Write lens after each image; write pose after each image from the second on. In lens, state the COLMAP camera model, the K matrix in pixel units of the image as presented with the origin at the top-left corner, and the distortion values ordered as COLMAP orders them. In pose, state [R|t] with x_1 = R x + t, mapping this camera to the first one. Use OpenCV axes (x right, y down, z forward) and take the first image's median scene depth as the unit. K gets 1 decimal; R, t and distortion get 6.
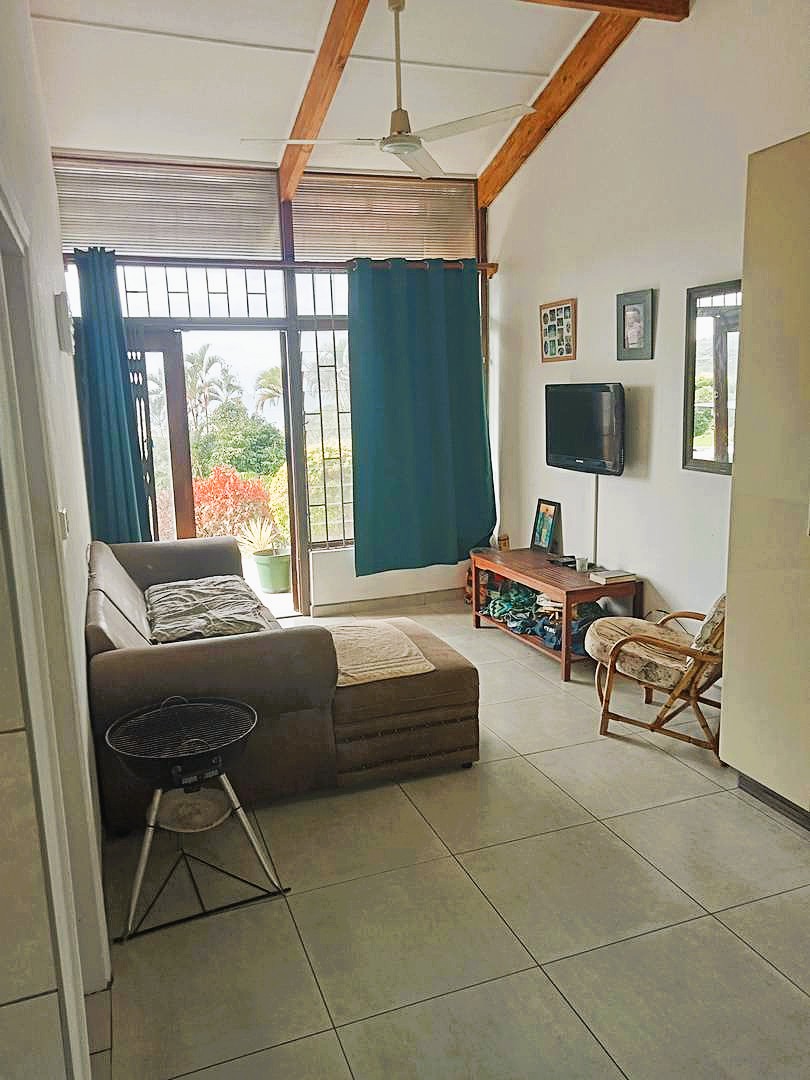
lens RADIAL K [[799.5, 0, 404.7], [0, 799.5, 538.8], [0, 0, 1]] dist [0.024931, -0.006183]
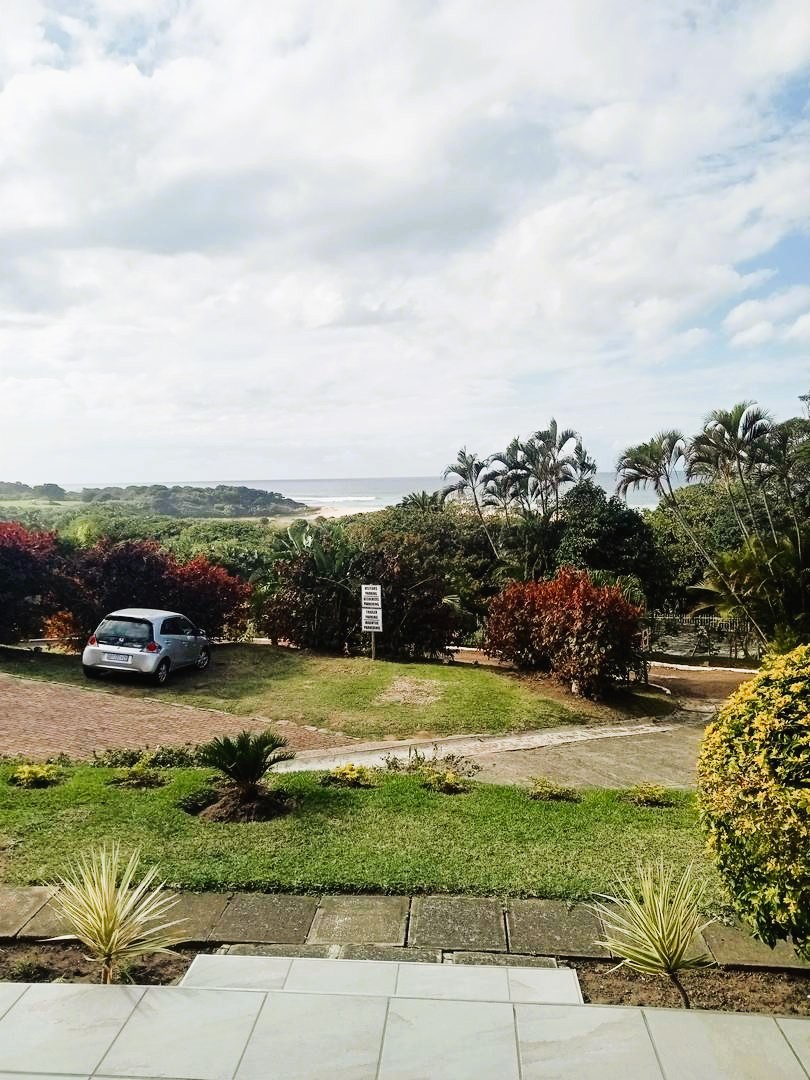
lens RADIAL K [[799.5, 0, 408.5], [0, 799.5, 534.9], [0, 0, 1]] dist [0.024931, -0.006183]
pose [[0.910607, 0.038130, -0.411511, -0.040266], [-0.079641, 0.993261, -0.084199, -0.033868], [0.405527, 0.109446, 0.907507, 0.173204]]
